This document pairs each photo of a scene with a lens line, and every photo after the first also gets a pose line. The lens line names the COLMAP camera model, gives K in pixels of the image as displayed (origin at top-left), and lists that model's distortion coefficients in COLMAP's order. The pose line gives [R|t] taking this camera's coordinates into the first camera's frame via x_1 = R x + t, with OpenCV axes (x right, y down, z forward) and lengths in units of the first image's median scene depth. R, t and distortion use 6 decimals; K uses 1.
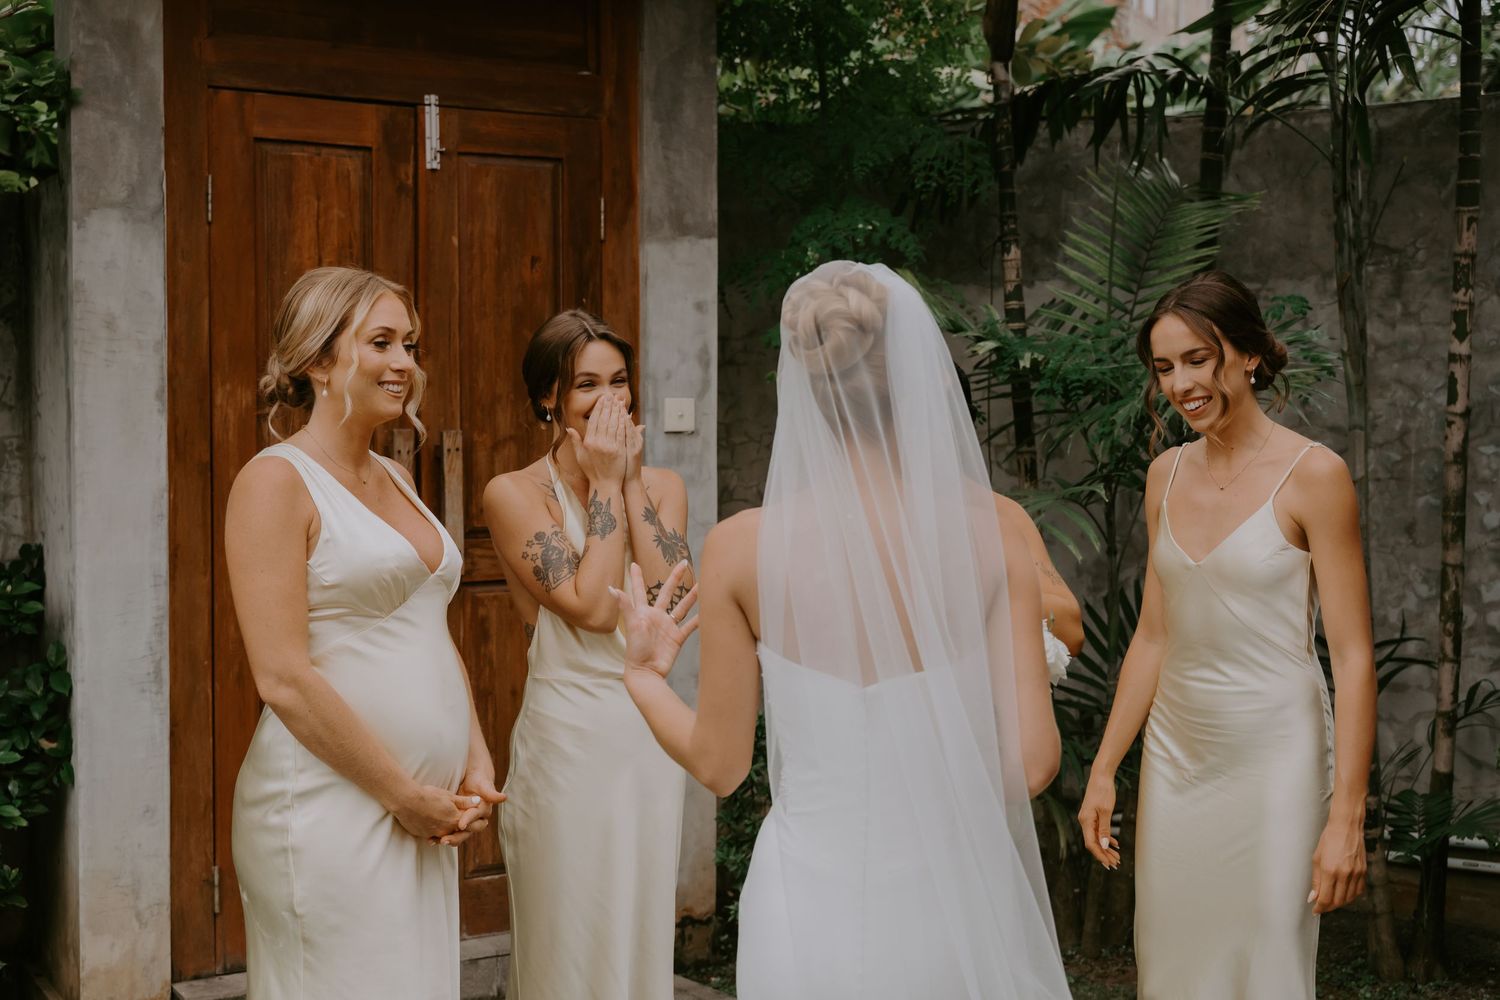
lens RADIAL K [[1948.4, 0, 750.7], [0, 1948.4, 505.5], [0, 0, 1]] dist [-0.001315, 0.000000]
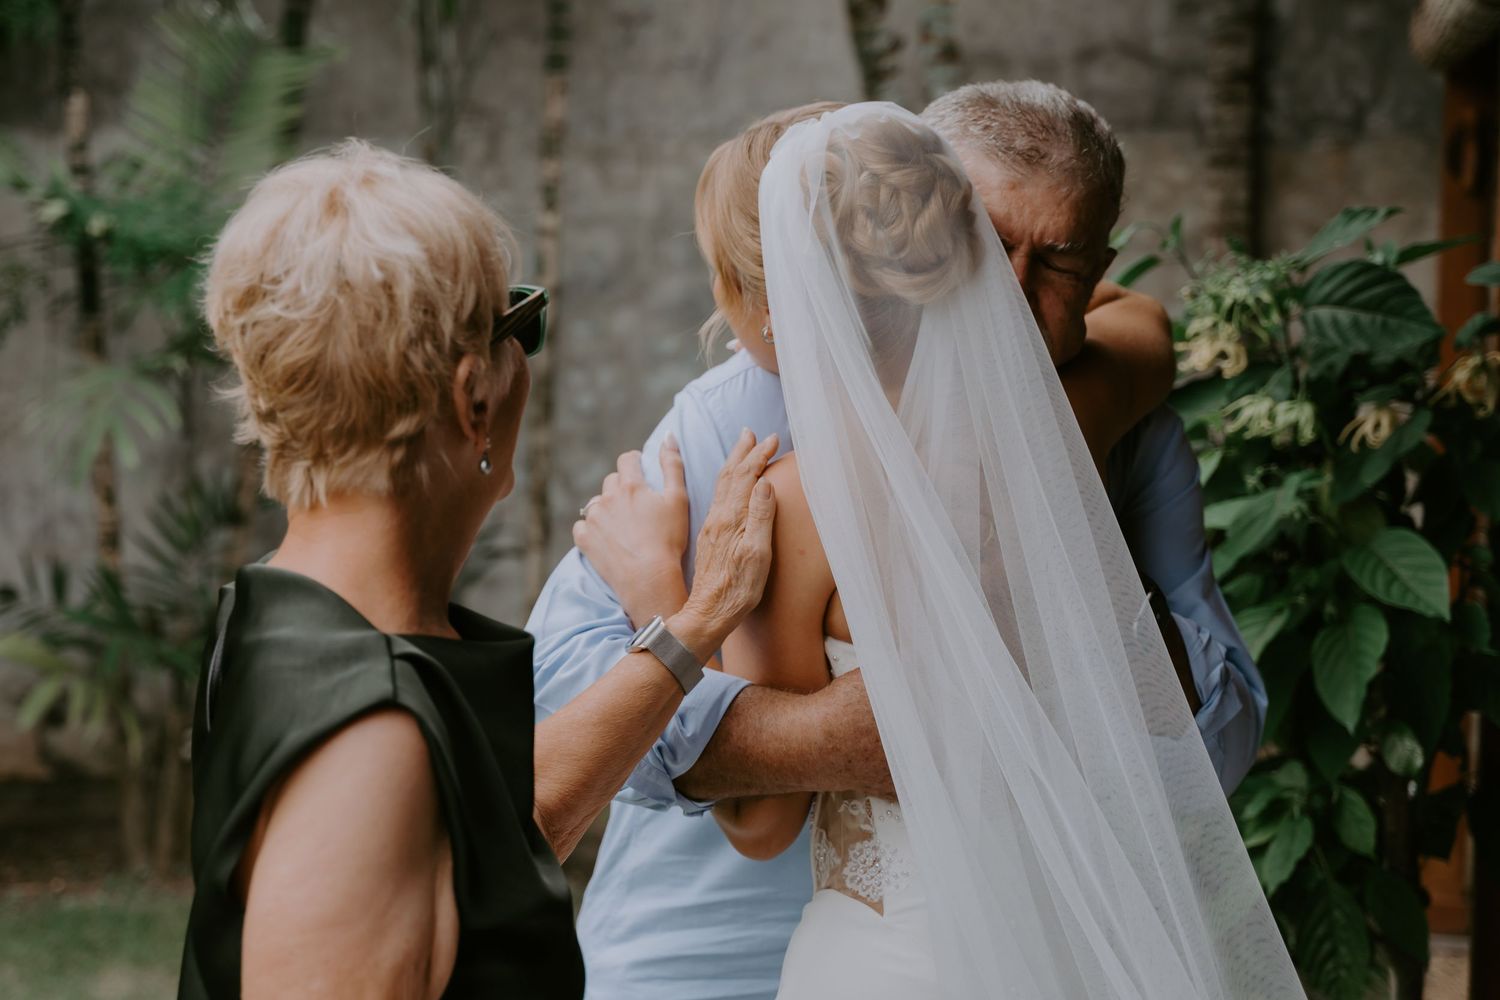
lens RADIAL K [[2806.7, 0, 742.5], [0, 2806.7, 508.0], [0, 0, 1]] dist [-0.032138, 0.000000]
pose [[0.928898, -0.012223, 0.370134, -0.060310], [-0.000973, 0.999371, 0.035446, 0.011418], [-0.370335, -0.033286, 0.928302, -0.317104]]
